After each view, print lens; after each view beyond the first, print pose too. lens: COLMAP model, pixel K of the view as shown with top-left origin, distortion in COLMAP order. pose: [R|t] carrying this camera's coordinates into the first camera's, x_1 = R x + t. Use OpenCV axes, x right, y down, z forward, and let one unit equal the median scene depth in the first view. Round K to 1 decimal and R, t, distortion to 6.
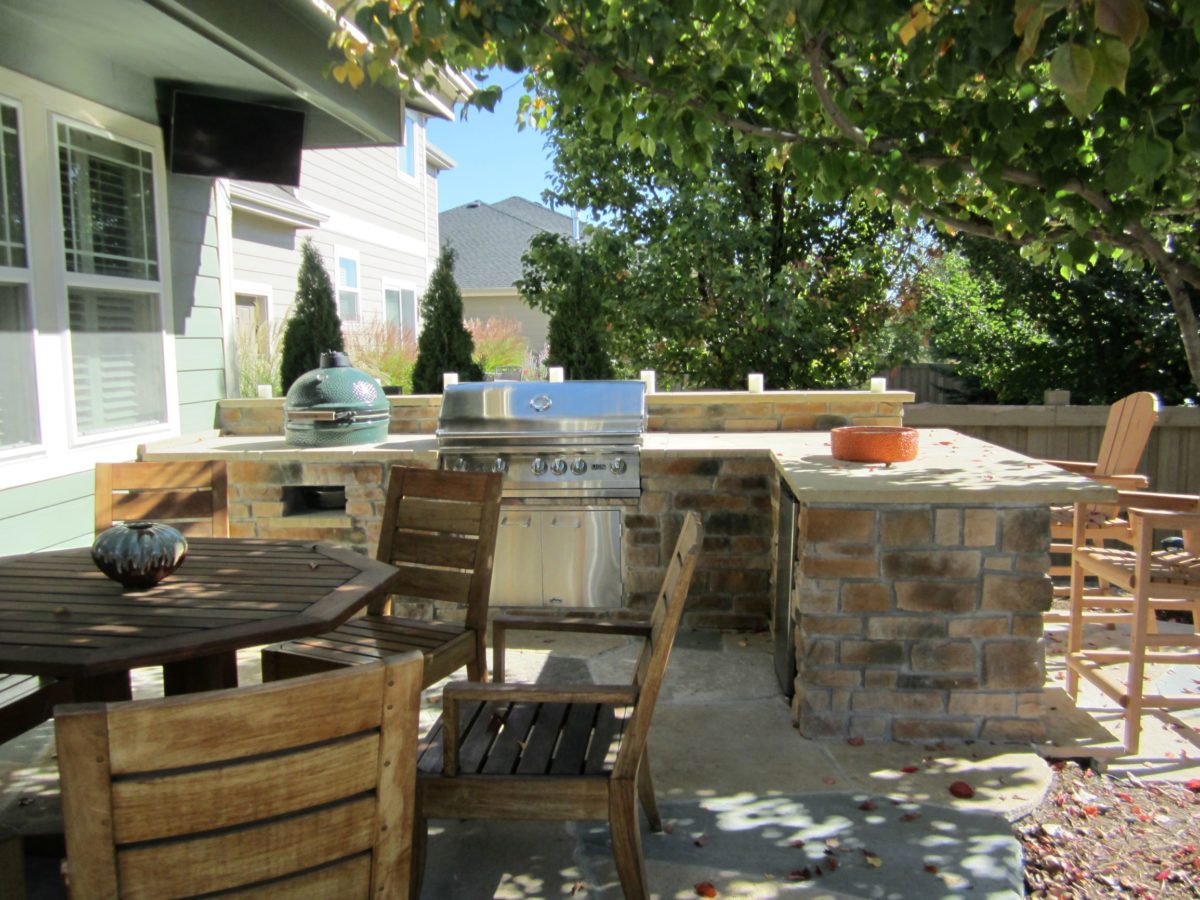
lens RADIAL K [[988.5, 0, 600.0], [0, 988.5, 450.0], [0, 0, 1]] dist [-0.050049, -0.002562]
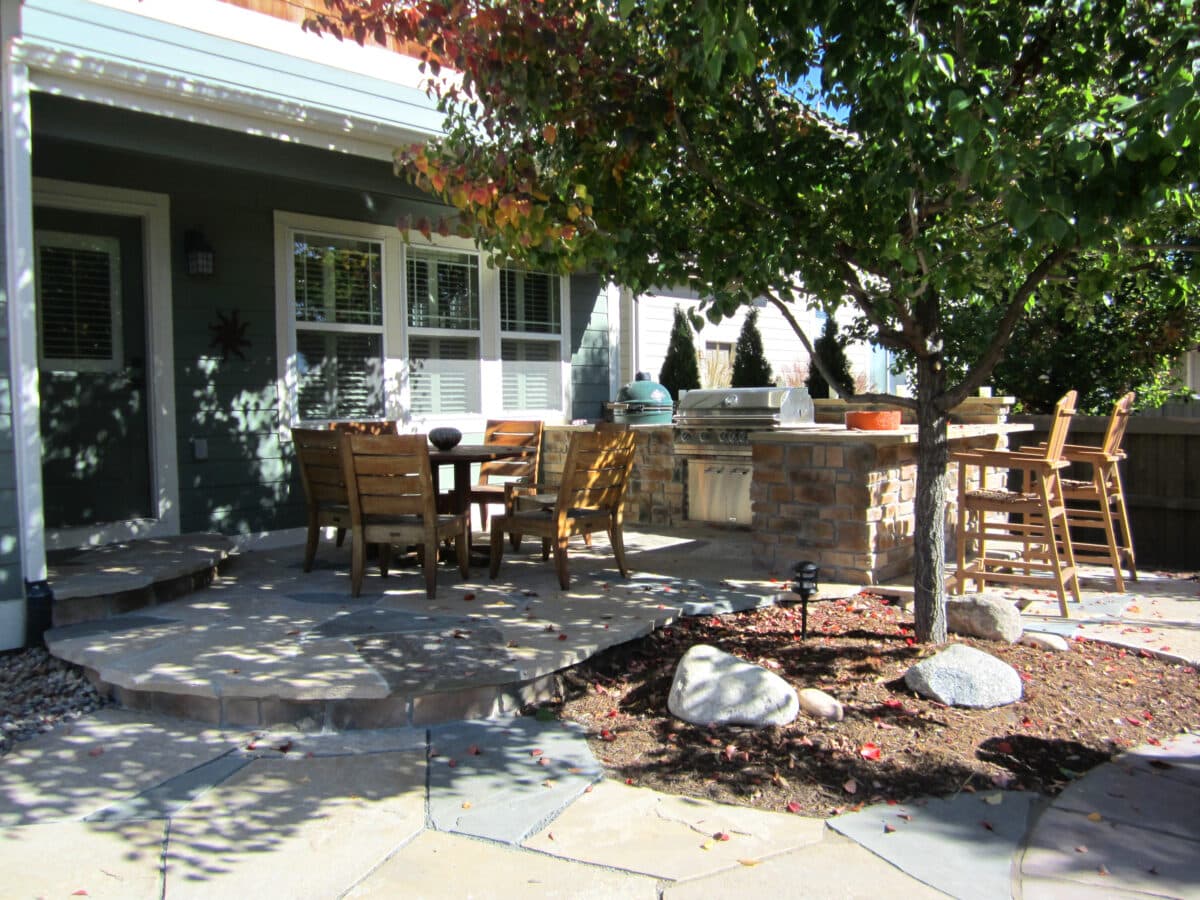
lens RADIAL K [[986.1, 0, 600.0], [0, 986.1, 450.0], [0, 0, 1]] dist [-0.004240, 0.000130]
pose [[0.808015, 0.033787, -0.588193, 0.721260], [-0.062511, 0.997635, -0.028566, 0.095562], [0.585837, 0.059850, 0.808216, -0.457437]]
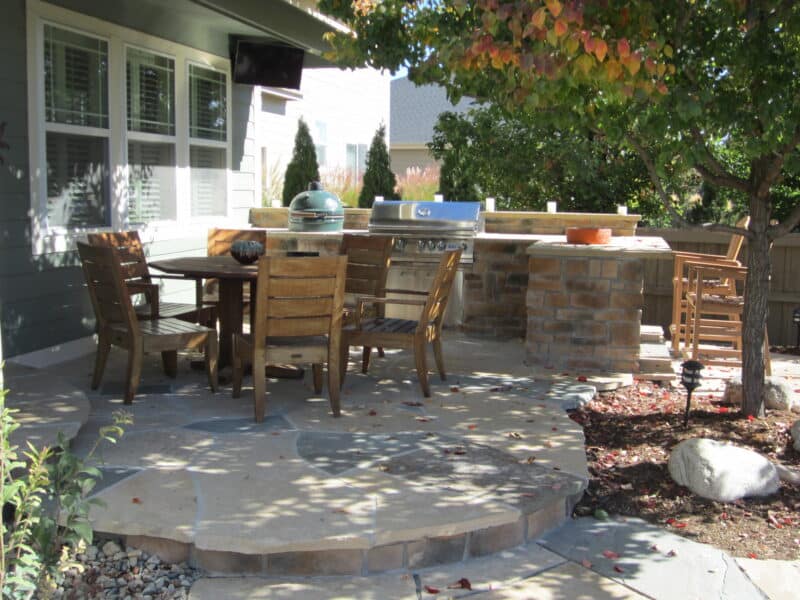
lens RADIAL K [[895.9, 0, 400.0], [0, 895.9, 300.0], [0, 0, 1]] dist [-0.080099, 0.014711]
pose [[0.987899, 0.047005, -0.147803, 0.148909], [-0.044880, 0.998836, 0.017683, 0.087814], [0.148462, -0.010835, 0.988859, -0.659633]]
